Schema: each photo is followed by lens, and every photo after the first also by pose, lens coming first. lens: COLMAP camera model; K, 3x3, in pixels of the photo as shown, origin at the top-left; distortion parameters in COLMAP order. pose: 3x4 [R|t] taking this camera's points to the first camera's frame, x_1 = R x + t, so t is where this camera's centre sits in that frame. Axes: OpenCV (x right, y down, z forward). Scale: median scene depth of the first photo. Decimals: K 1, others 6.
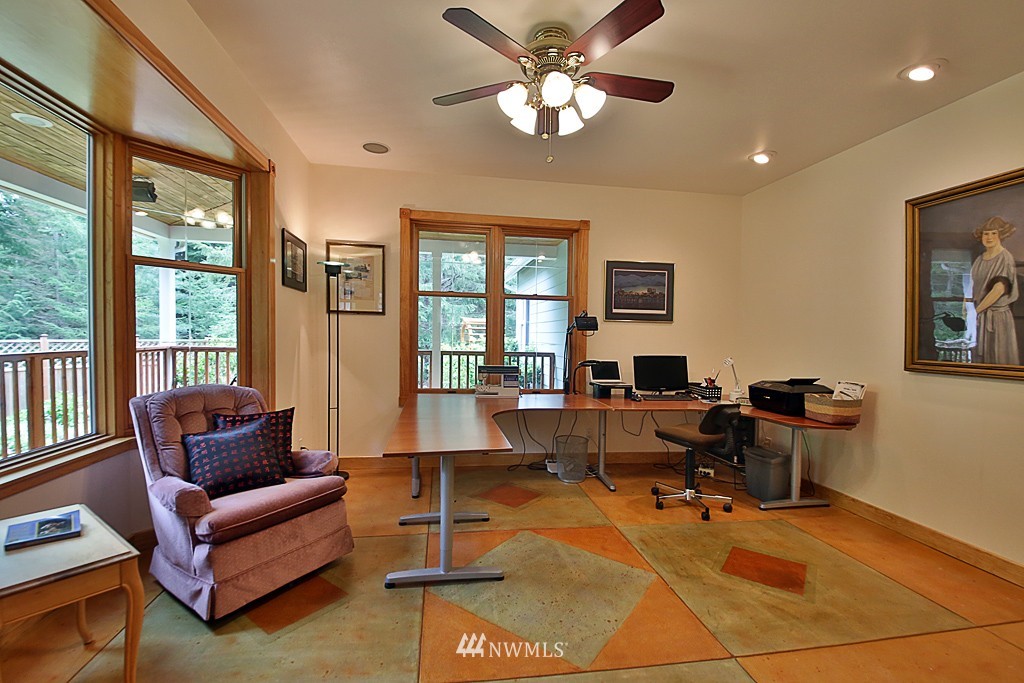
lens RADIAL K [[433.6, 0, 512.0], [0, 433.6, 341.5], [0, 0, 1]] dist [-0.011936, -0.009117]
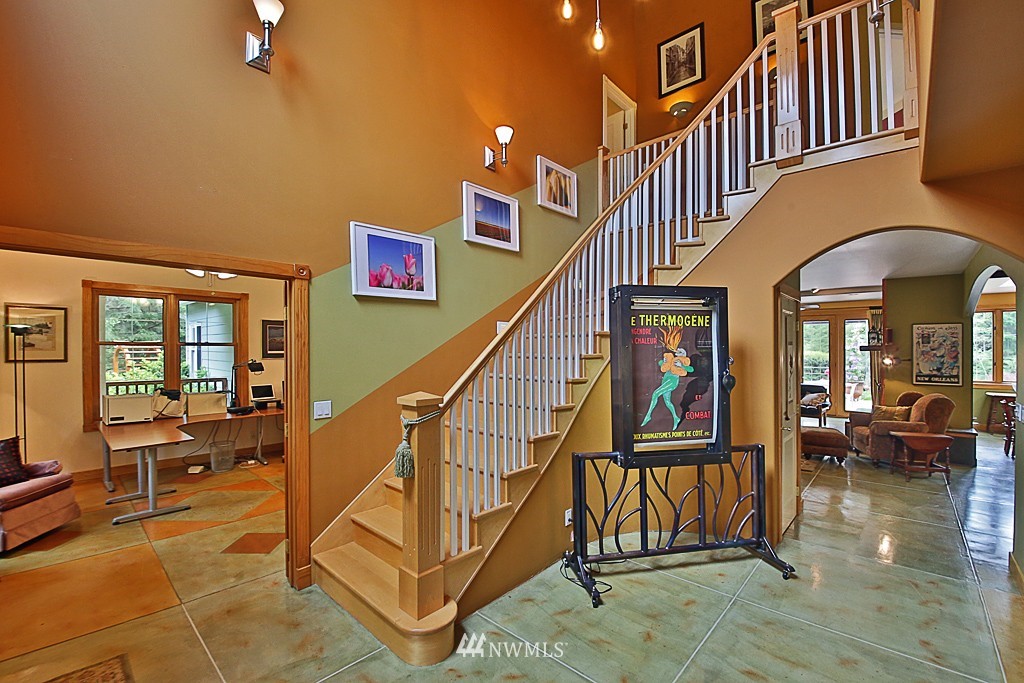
lens RADIAL K [[433.6, 0, 512.0], [0, 433.6, 341.5], [0, 0, 1]] dist [-0.011936, -0.009117]
pose [[0.784926, -0.014194, 0.619427, -0.037056], [0.024562, 0.999665, -0.008217, -0.079976], [-0.619102, 0.021664, 0.785011, -0.794550]]
